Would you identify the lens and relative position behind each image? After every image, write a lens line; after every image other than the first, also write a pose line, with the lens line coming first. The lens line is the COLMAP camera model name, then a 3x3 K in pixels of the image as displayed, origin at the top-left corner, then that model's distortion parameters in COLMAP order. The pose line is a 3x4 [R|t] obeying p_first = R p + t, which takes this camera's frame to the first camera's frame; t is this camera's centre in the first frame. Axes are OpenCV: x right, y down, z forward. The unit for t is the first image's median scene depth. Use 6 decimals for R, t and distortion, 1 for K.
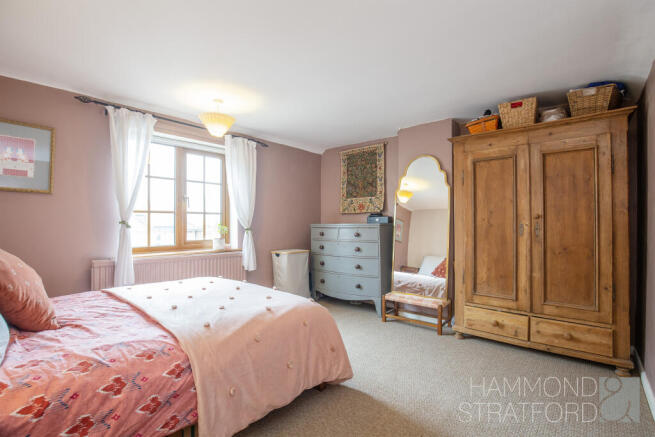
lens RADIAL K [[309.9, 0, 327.5], [0, 309.9, 222.4], [0, 0, 1]] dist [-0.005443, 0.000038]
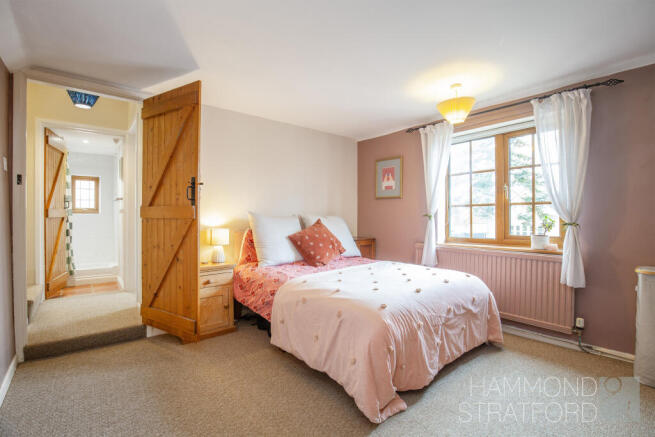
lens RADIAL K [[309.9, 0, 327.2], [0, 309.9, 217.3], [0, 0, 1]] dist [-0.005443, 0.000038]
pose [[-0.151227, 0.008838, -0.988459, 0.567954], [0.013919, 0.999880, 0.006811, -0.007450], [0.988401, -0.012729, -0.151332, 0.670552]]
